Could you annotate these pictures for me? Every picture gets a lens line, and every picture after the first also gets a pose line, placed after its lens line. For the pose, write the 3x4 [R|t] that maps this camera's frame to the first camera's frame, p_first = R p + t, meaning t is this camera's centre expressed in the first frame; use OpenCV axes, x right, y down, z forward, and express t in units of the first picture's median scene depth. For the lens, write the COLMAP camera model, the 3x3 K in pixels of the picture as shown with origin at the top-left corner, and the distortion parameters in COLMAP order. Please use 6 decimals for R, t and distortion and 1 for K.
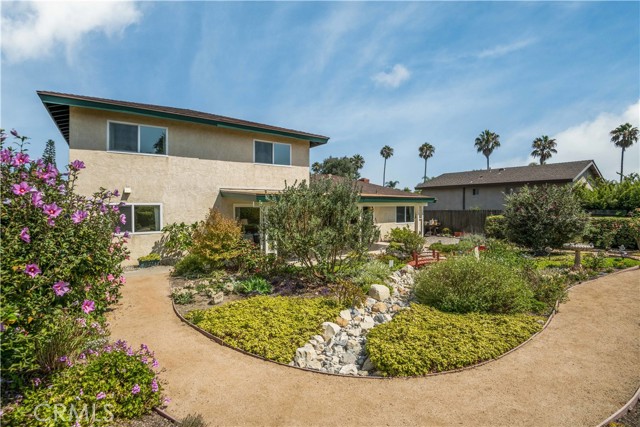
lens RADIAL K [[296.4, 0, 318.6], [0, 296.4, 198.6], [0, 0, 1]] dist [-0.028272, -0.000687]
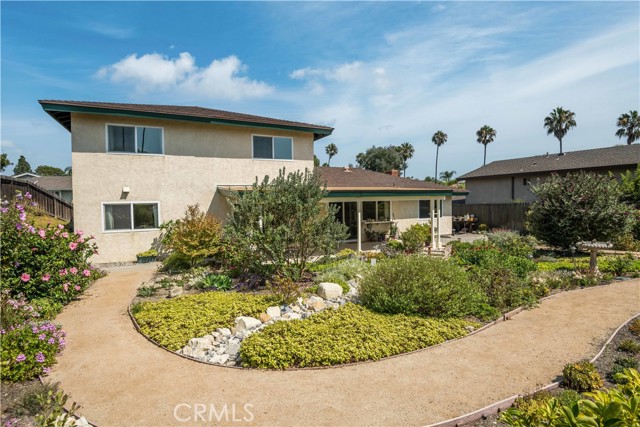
lens RADIAL K [[321.4, 0, 320.9], [0, 321.4, 196.9], [0, 0, 1]] dist [-0.023142, -0.001667]
pose [[0.988358, -0.017026, -0.151192, 0.197672], [0.018964, 0.999755, 0.011388, -0.001294], [0.150961, -0.014123, 0.988439, -0.020224]]
